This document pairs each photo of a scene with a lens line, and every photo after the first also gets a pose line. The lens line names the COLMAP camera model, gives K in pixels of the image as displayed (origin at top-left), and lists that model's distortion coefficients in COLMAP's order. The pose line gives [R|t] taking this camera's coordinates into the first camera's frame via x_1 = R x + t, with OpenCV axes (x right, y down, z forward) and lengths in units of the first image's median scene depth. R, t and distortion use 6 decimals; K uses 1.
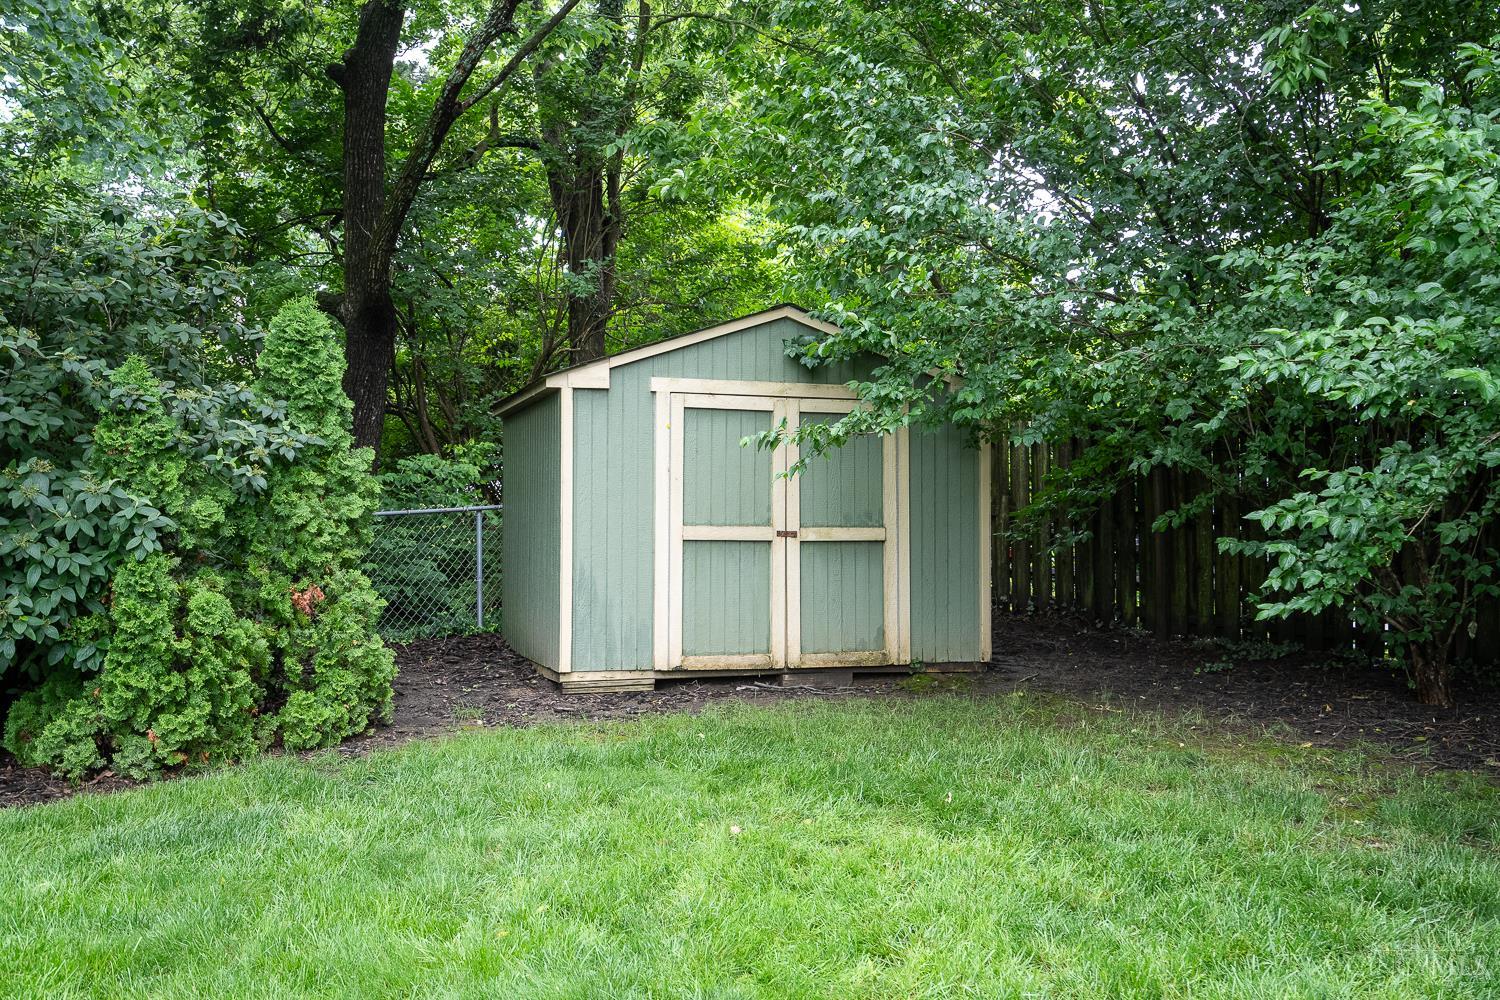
lens RADIAL K [[1521.1, 0, 749.2], [0, 1521.1, 495.5], [0, 0, 1]] dist [0.007790, 0.000000]
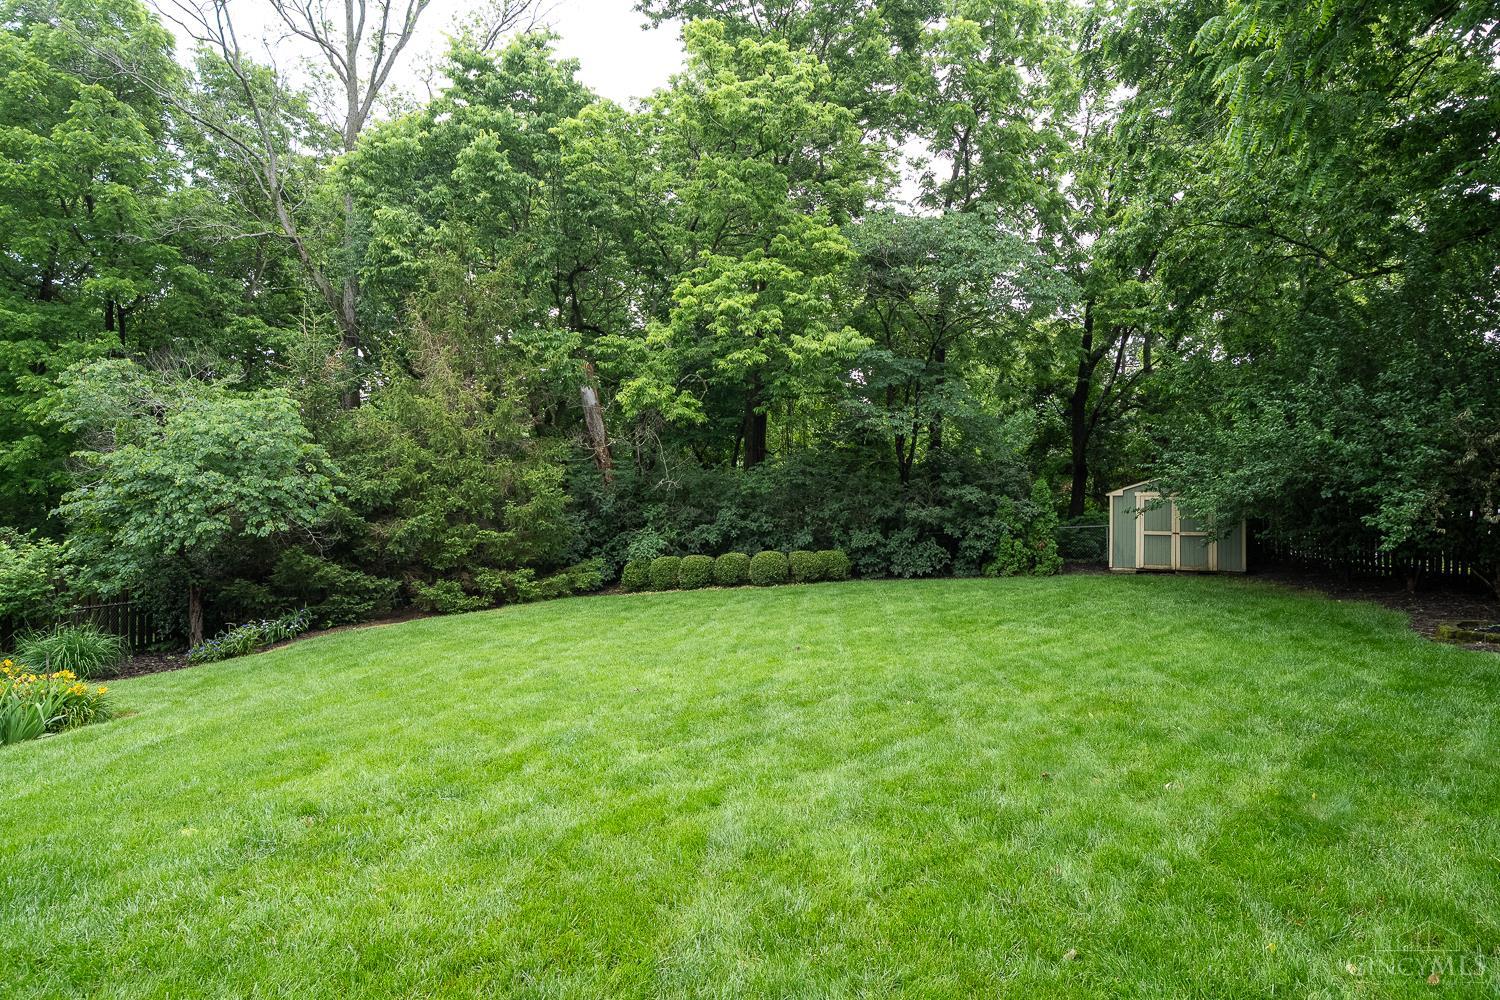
lens RADIAL K [[907.9, 0, 748.5], [0, 907.9, 499.9], [0, 0, 1]] dist [-0.002073, 0.003321]
pose [[0.762179, -0.004258, -0.647353, 0.808946], [-0.001481, 0.999964, -0.008322, -0.045024], [0.647365, 0.007302, 0.762145, -1.661936]]
